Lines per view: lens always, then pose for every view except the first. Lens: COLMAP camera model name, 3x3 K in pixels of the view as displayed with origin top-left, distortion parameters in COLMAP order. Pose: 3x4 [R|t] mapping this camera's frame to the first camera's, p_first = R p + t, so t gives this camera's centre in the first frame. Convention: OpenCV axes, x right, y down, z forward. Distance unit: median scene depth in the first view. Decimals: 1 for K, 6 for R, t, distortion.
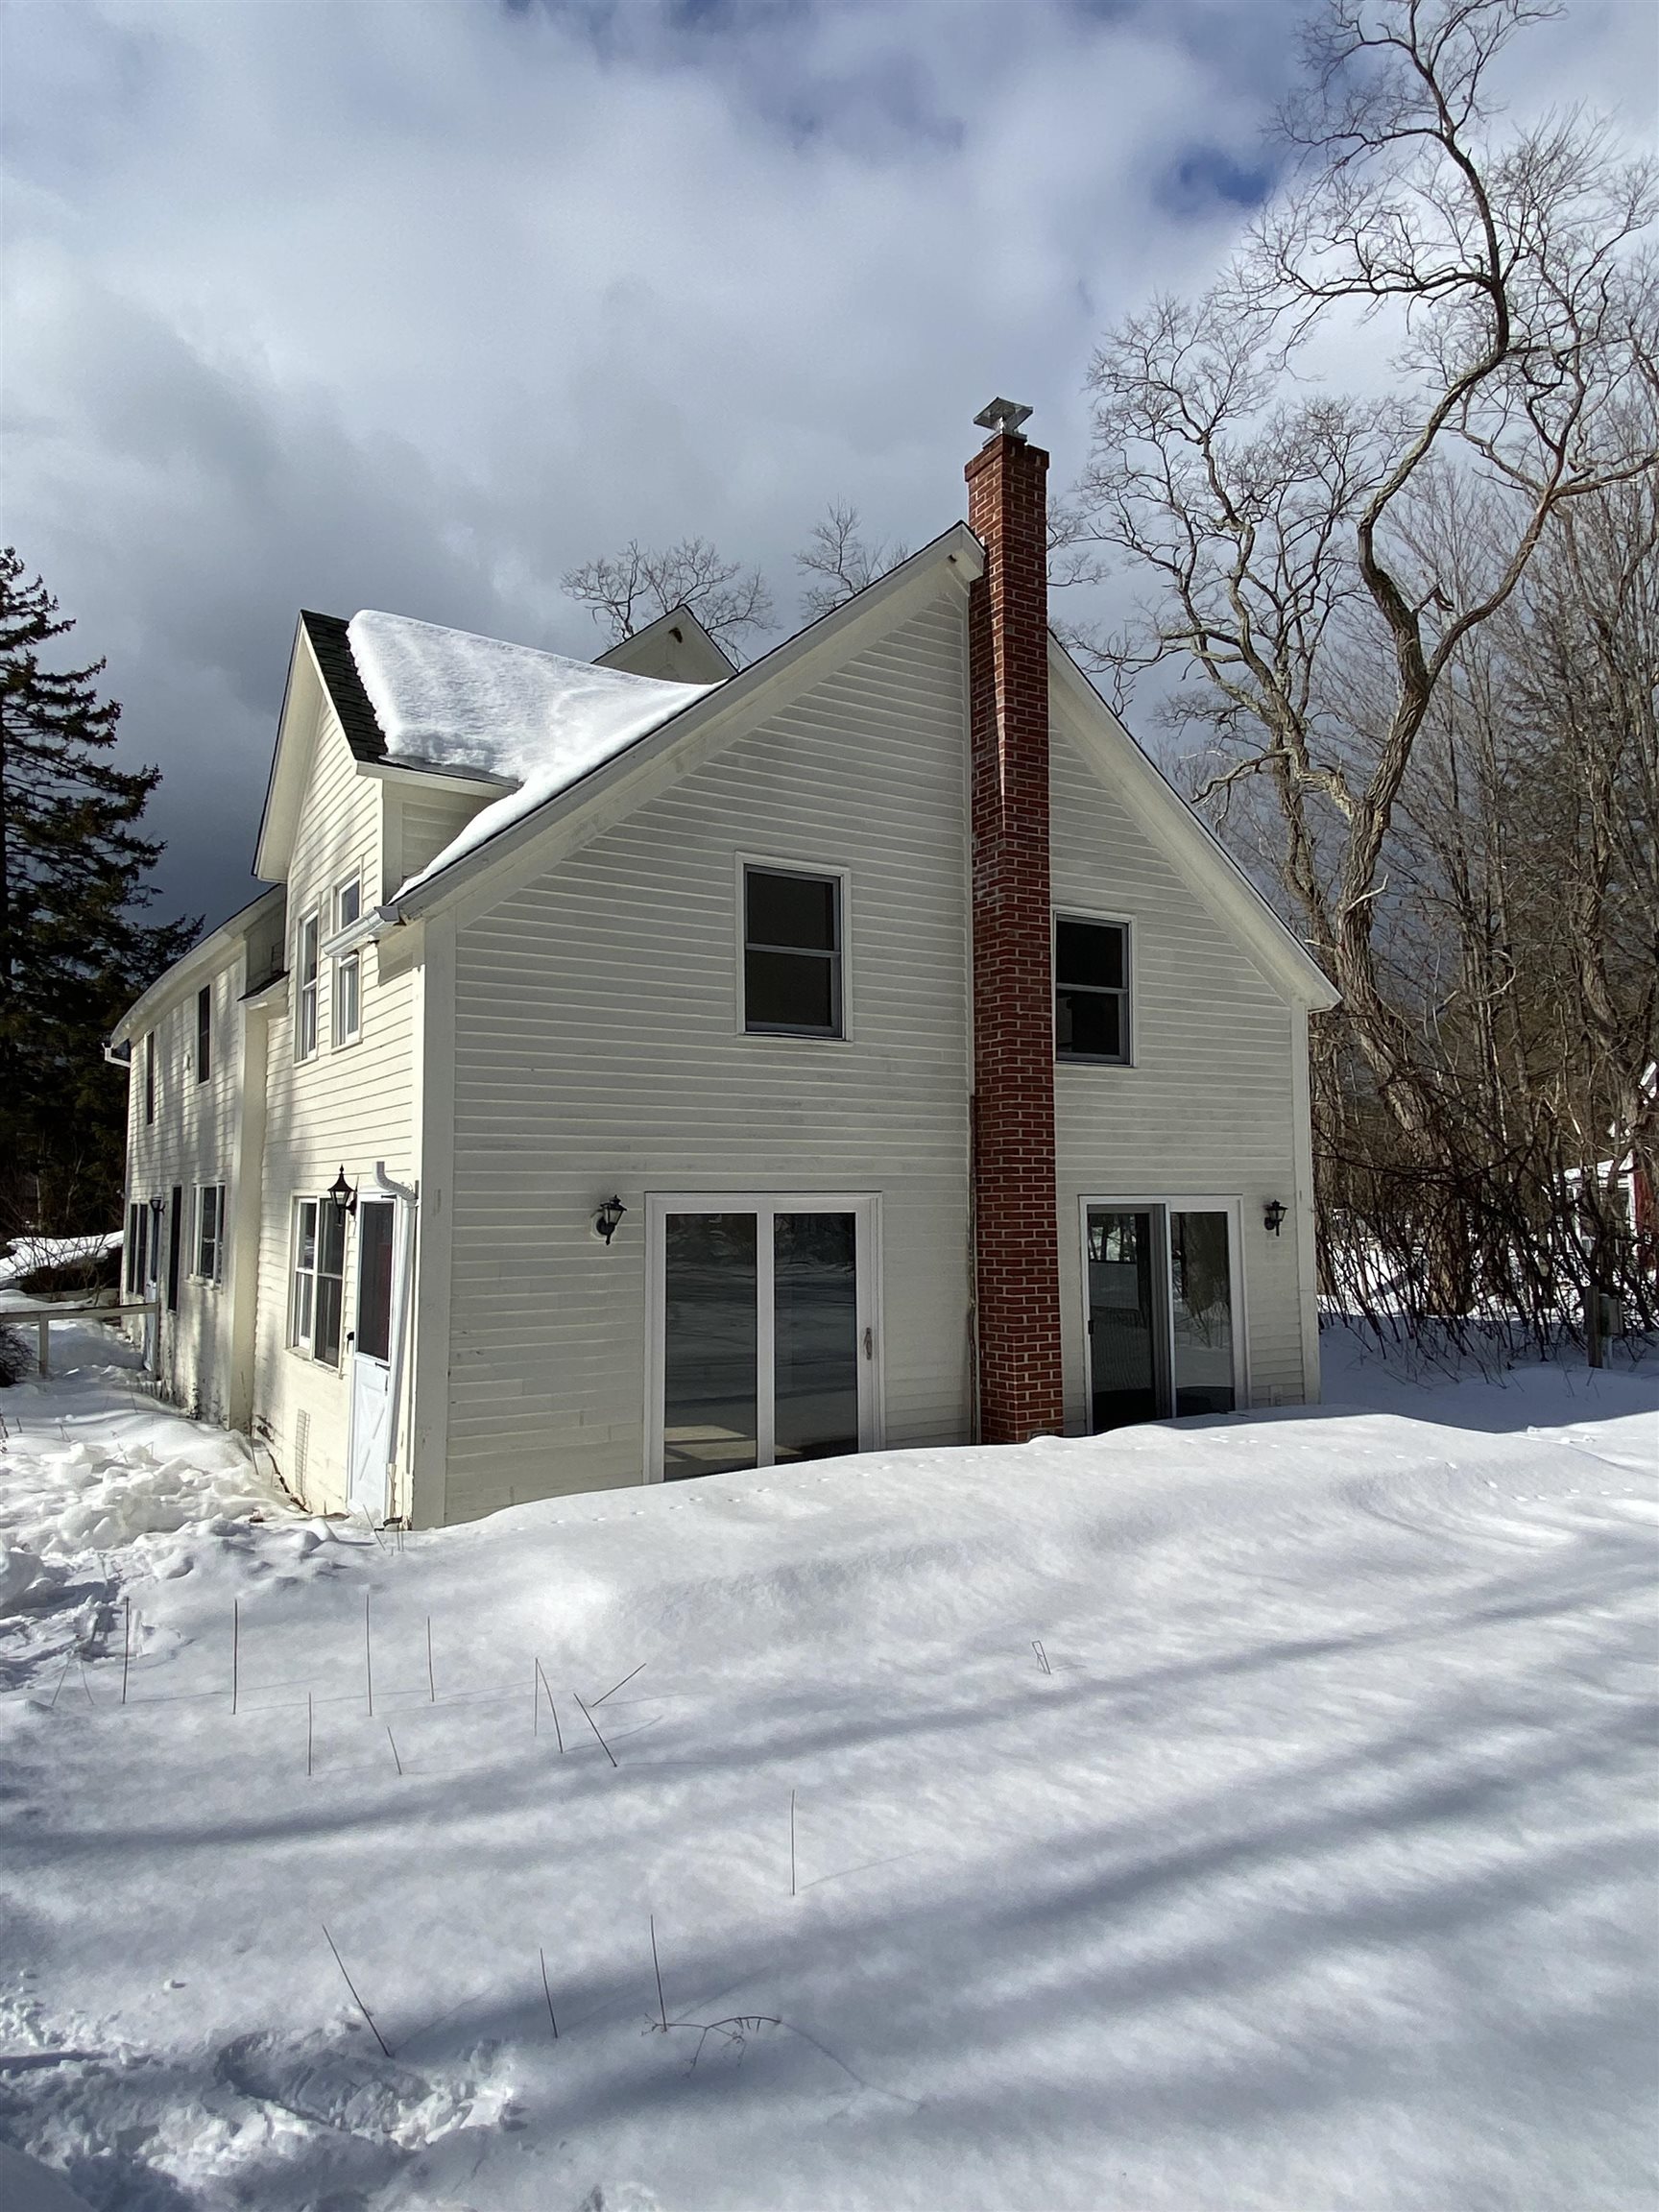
lens RADIAL K [[1363.2, 0, 829.5], [0, 1363.2, 1106.0], [0, 0, 1]] dist [0.021624, -0.001493]
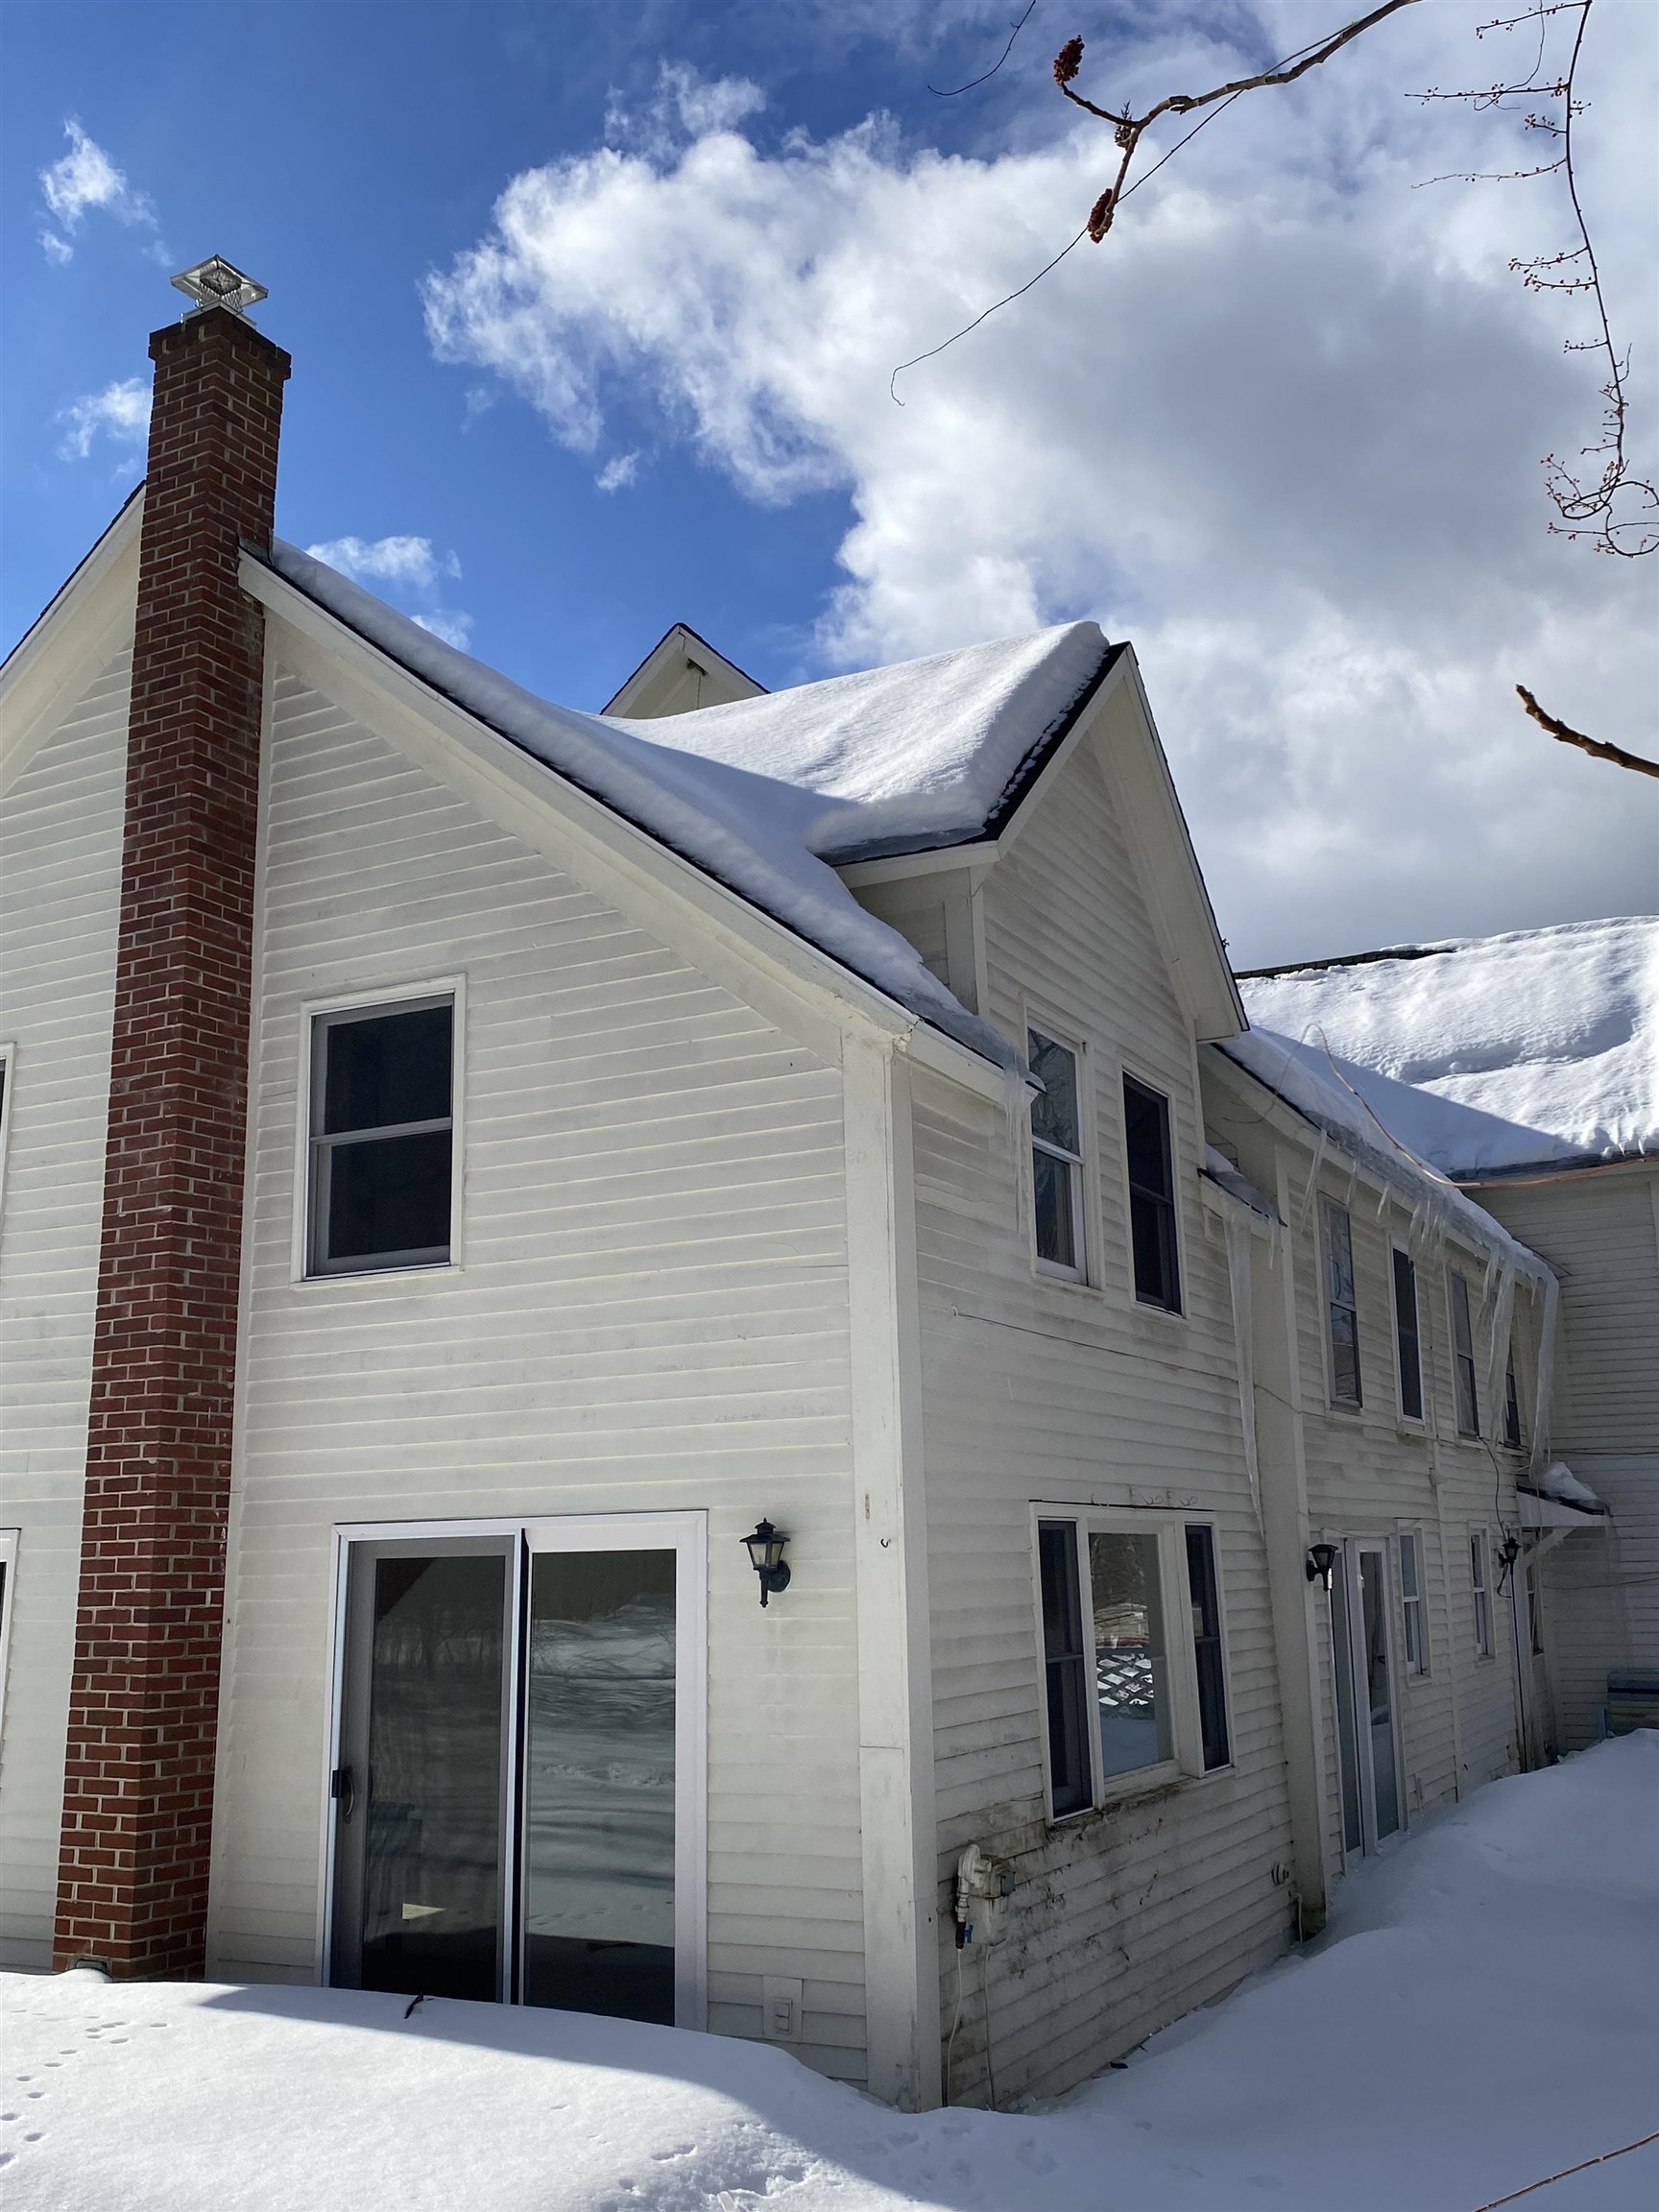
lens RADIAL K [[2069.4, 0, 829.5], [0, 2069.4, 1106.0], [0, 0, 1]] dist [0.178776, -0.456211]
pose [[0.507012, -0.186985, -0.841413, 1.077012], [0.072870, 0.981990, -0.174315, 0.066793], [0.858853, 0.027066, 0.511506, 0.799889]]
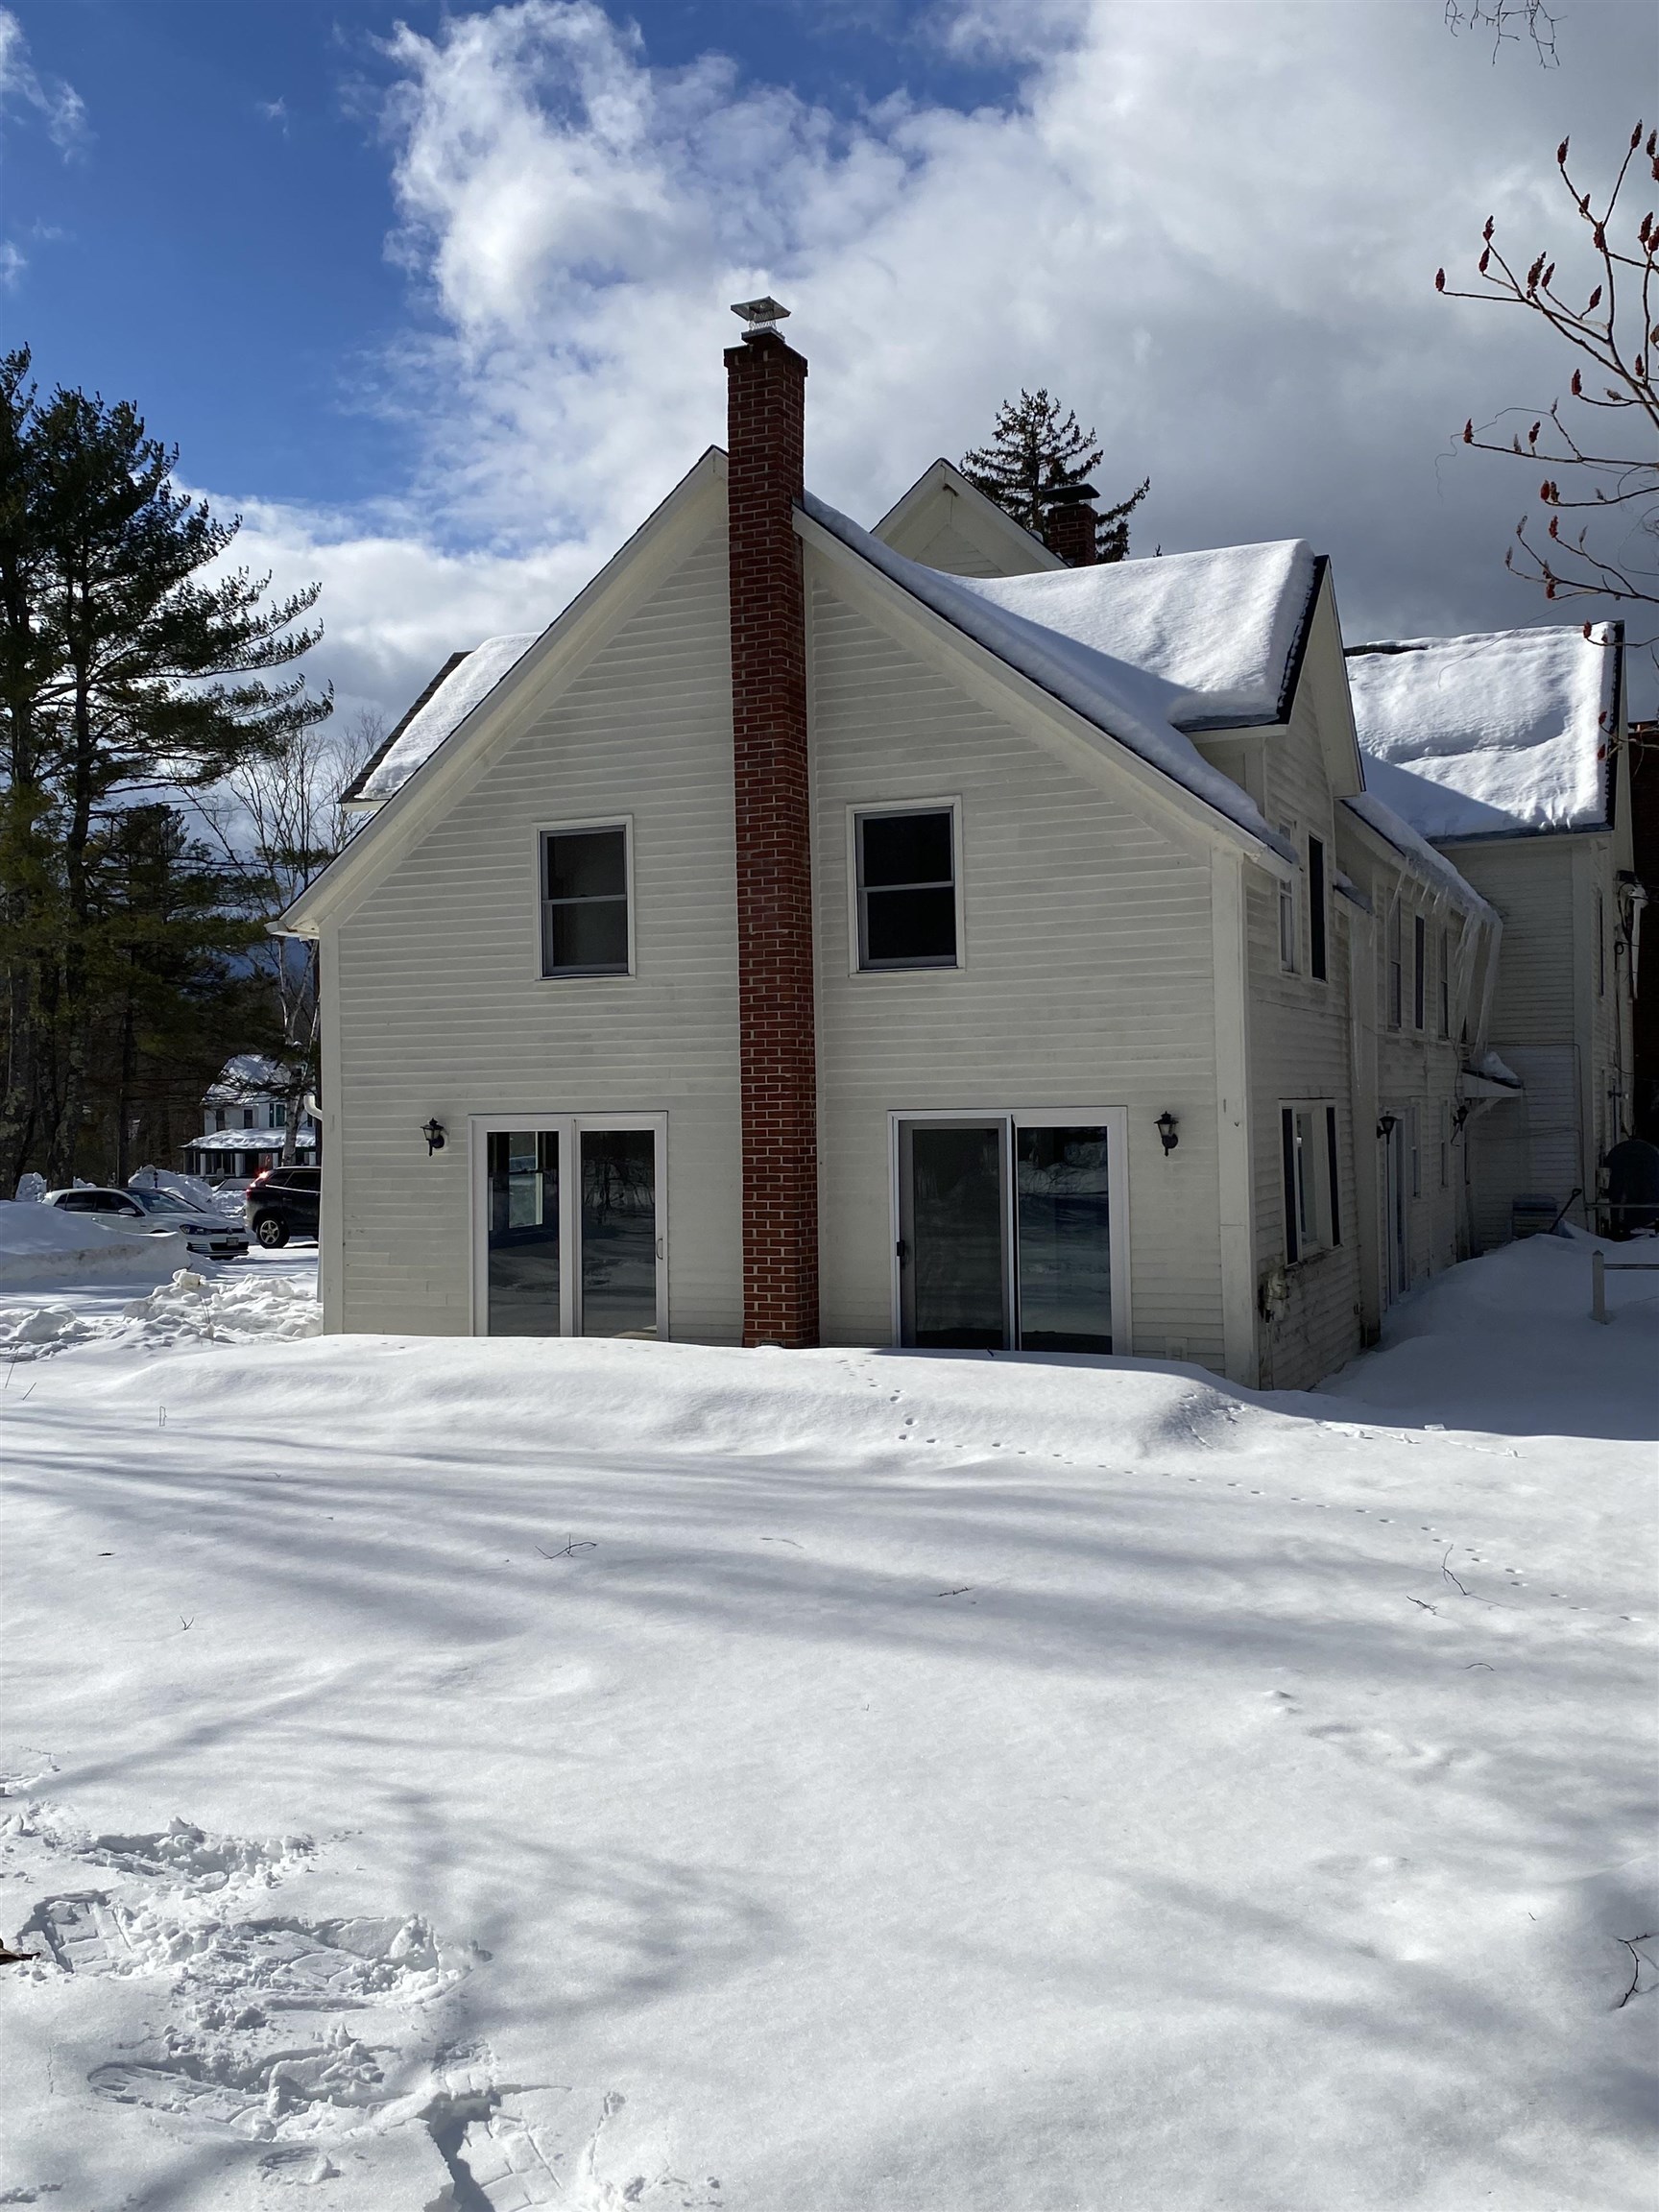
lens RADIAL K [[2069.4, 0, 829.5], [0, 2069.4, 1106.0], [0, 0, 1]] dist [0.178776, -0.456211]
pose [[0.570523, -0.007278, -0.821249, 1.444691], [0.071894, 0.996565, 0.041113, 0.000155], [0.818128, -0.082499, 0.569087, 0.159503]]
